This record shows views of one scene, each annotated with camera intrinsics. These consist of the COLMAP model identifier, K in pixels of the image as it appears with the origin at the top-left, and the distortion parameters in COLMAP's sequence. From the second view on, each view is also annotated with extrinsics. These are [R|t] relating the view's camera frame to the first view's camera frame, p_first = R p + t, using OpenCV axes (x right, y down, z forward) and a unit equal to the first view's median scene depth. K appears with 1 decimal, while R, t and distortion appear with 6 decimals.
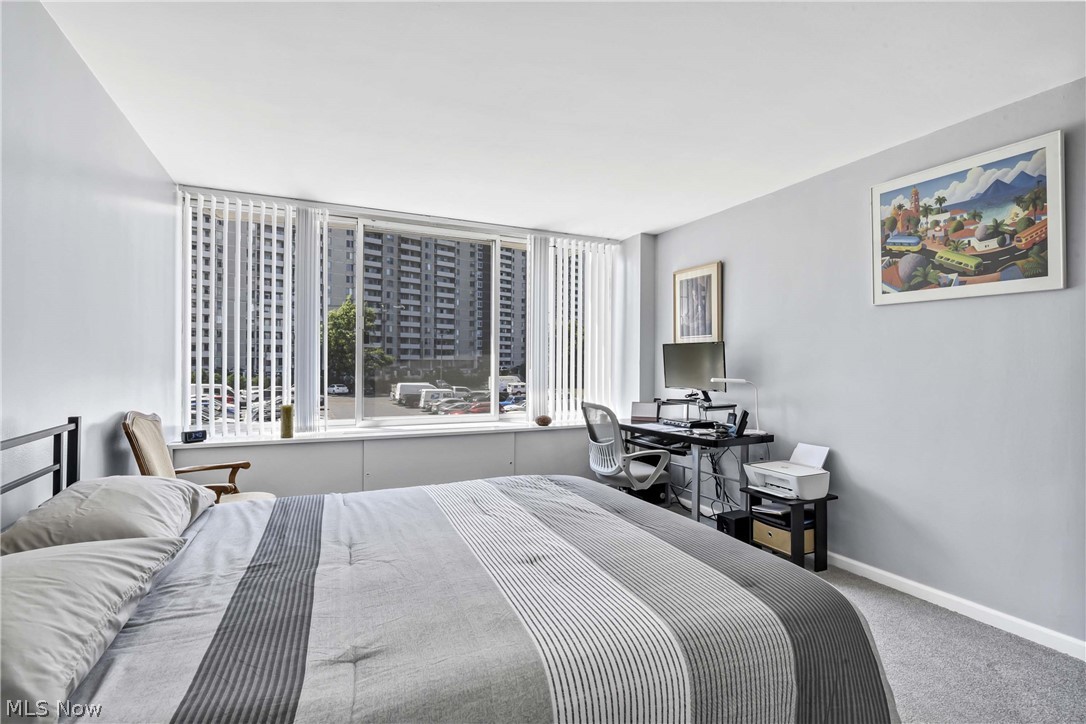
lens RADIAL K [[514.8, 0, 543.0], [0, 514.8, 362.0], [0, 0, 1]] dist [0.000360, -0.009238]
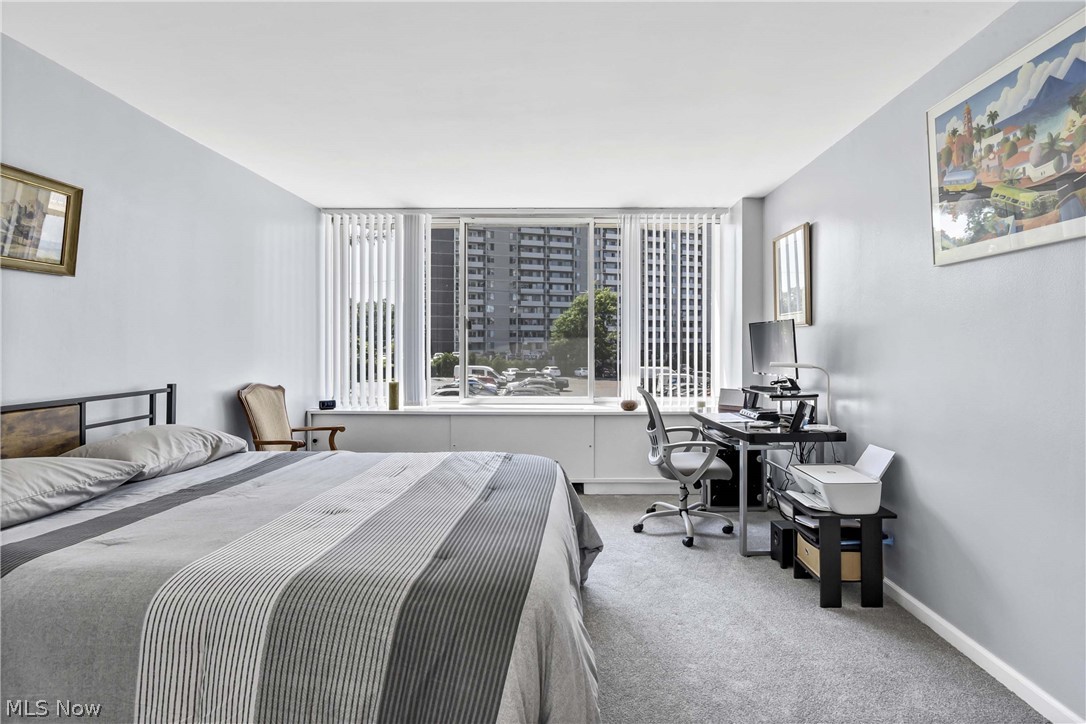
lens RADIAL K [[534.3, 0, 547.7], [0, 534.3, 342.2], [0, 0, 1]] dist [-0.011411, -0.001322]
pose [[0.900308, -0.009192, -0.435157, 0.504005], [0.006736, 0.999951, -0.007186, 0.003060], [0.435202, 0.003539, 0.900326, 0.056058]]
